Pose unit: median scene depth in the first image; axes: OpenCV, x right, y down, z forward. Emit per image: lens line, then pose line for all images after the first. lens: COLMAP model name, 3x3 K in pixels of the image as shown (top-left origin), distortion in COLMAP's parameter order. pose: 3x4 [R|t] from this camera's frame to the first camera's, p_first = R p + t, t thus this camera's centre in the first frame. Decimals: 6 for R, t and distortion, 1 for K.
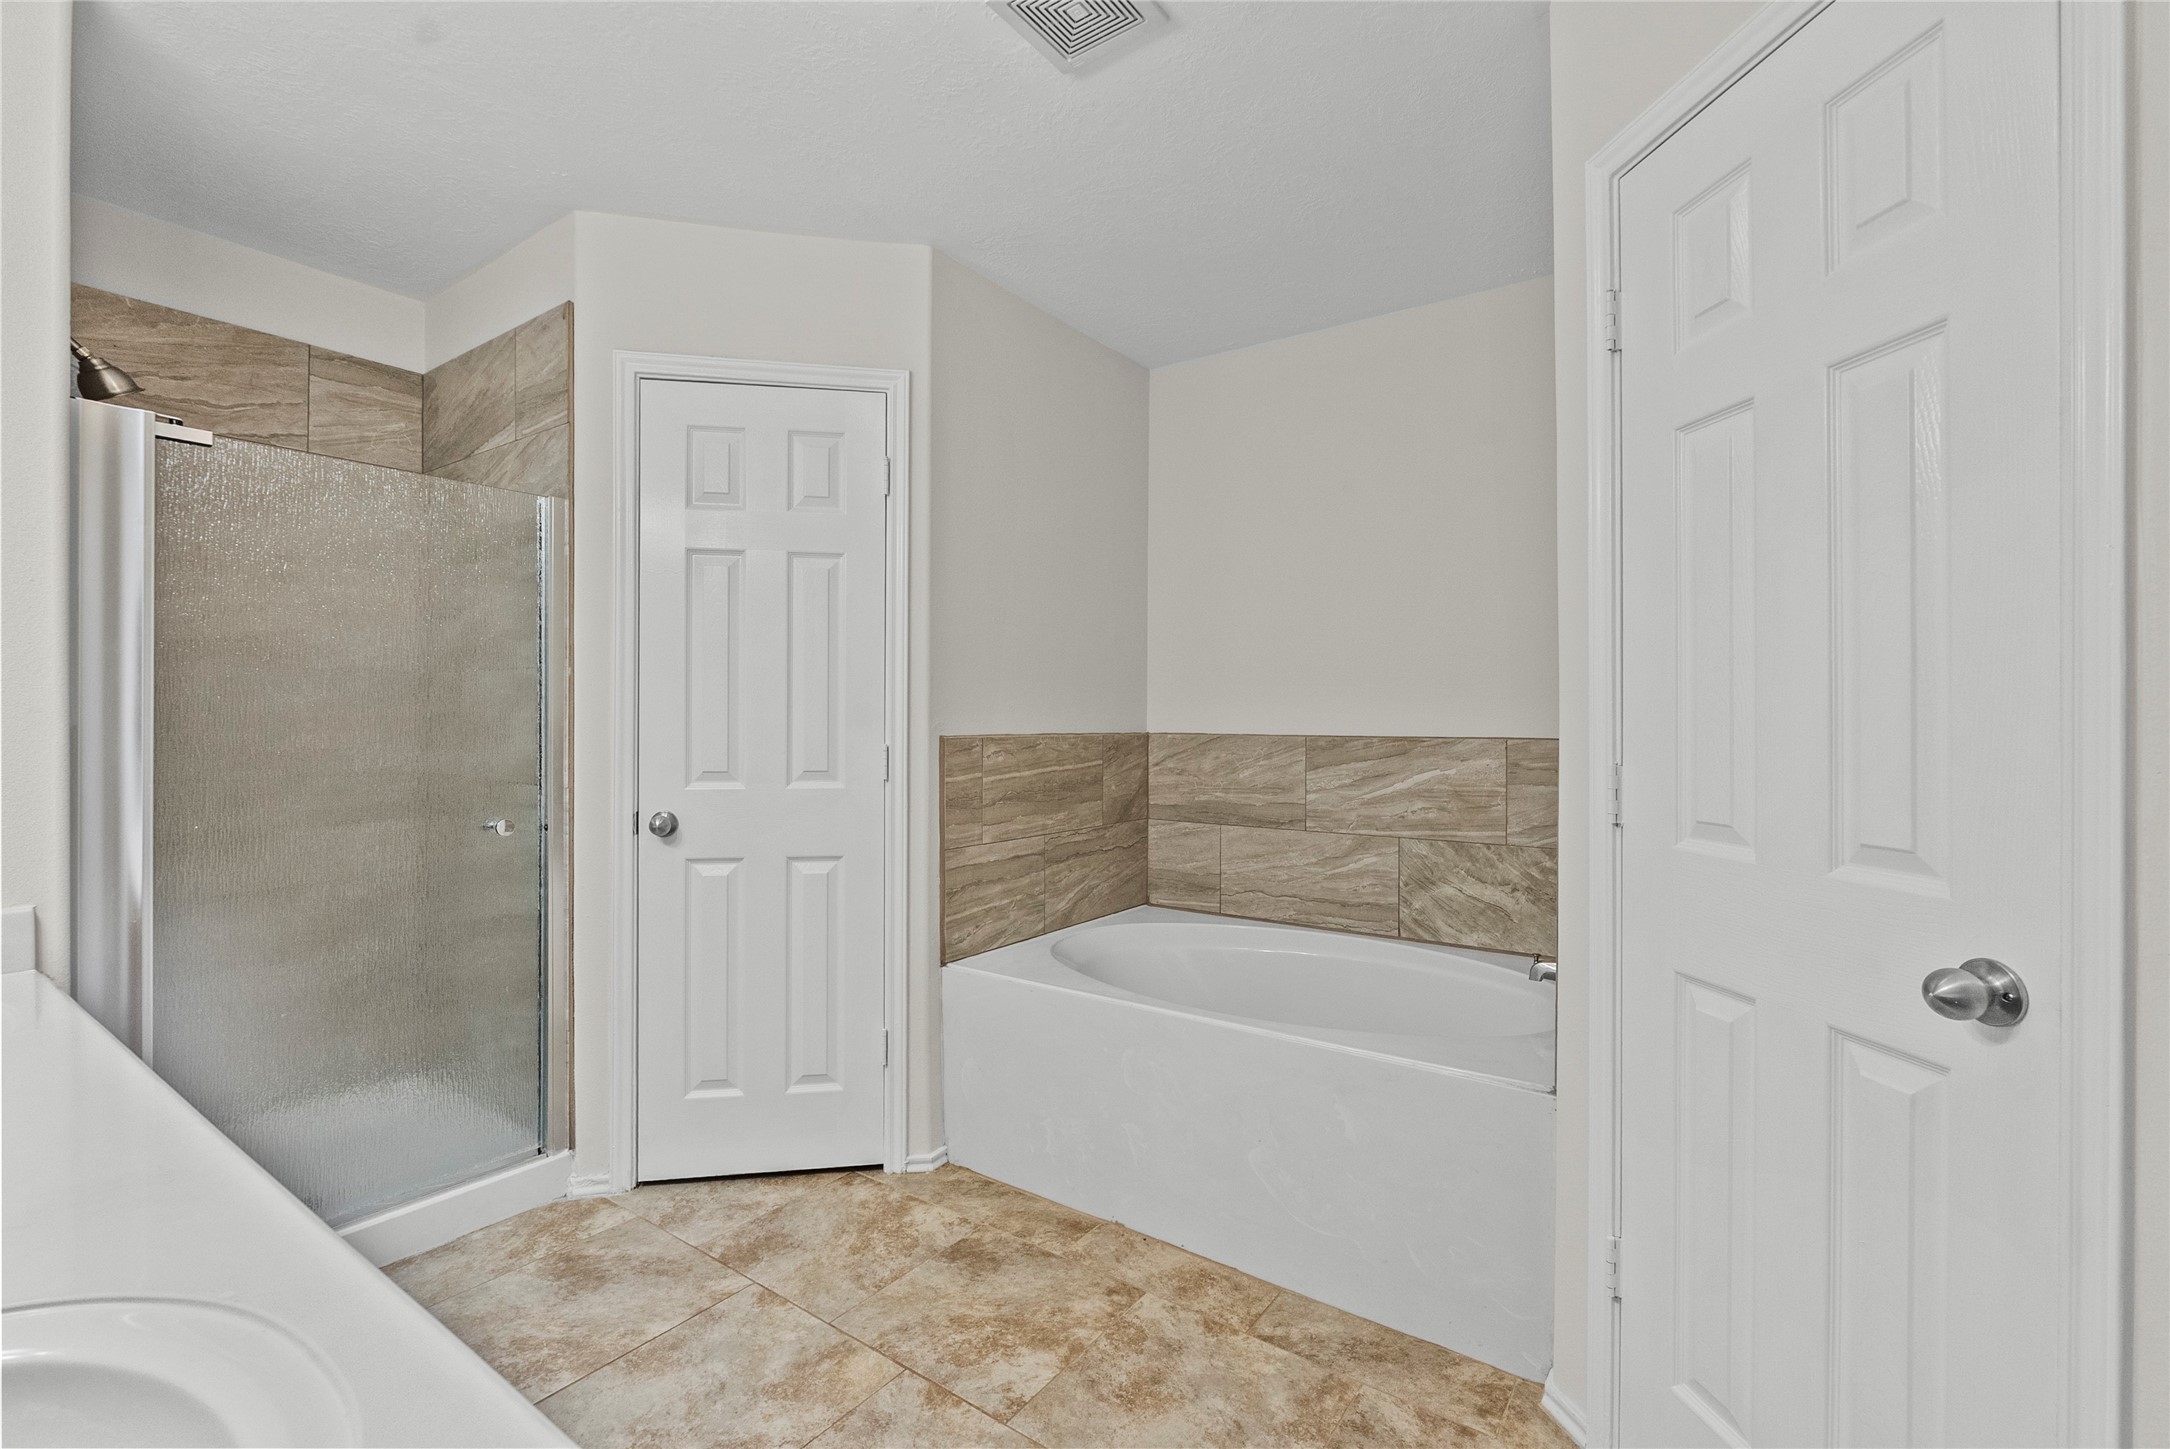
lens RADIAL K [[946.2, 0, 1082.5], [0, 946.2, 720.4], [0, 0, 1]] dist [-0.006798, -0.000143]
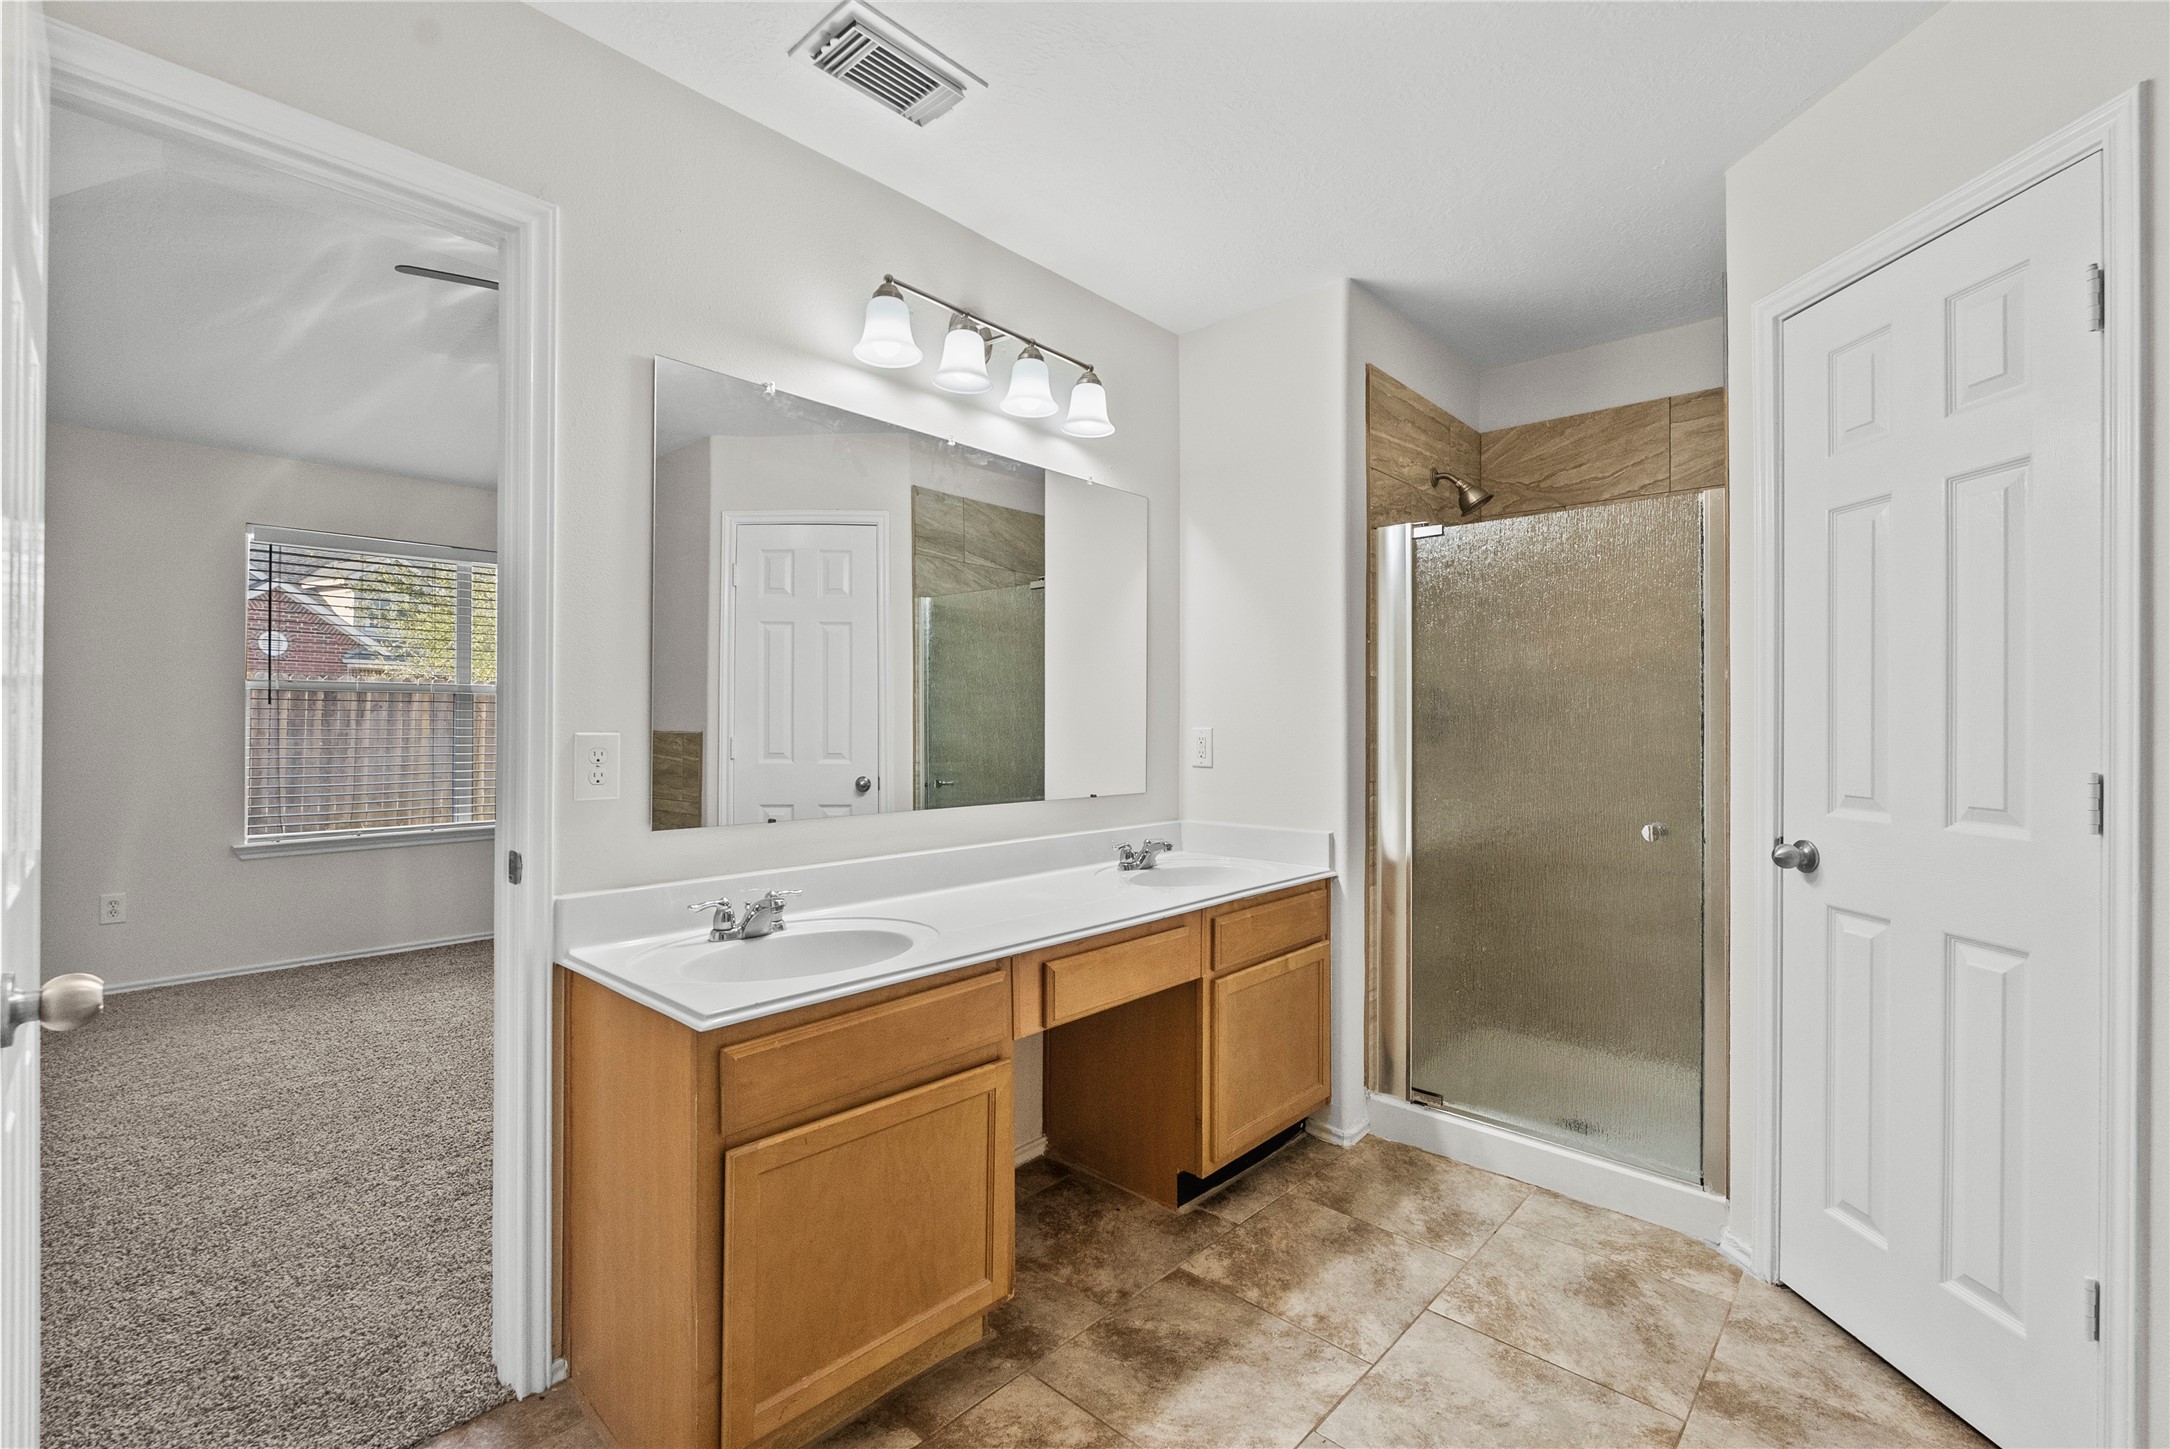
lens RADIAL K [[949.5, 0, 1083.8], [0, 949.5, 719.6], [0, 0, 1]] dist [-0.008258, 0.000493]
pose [[-0.128606, -0.005705, -0.991679, 0.449906], [-0.007855, 0.999958, -0.004734, 0.001383], [0.991665, 0.007181, -0.128645, 0.503885]]
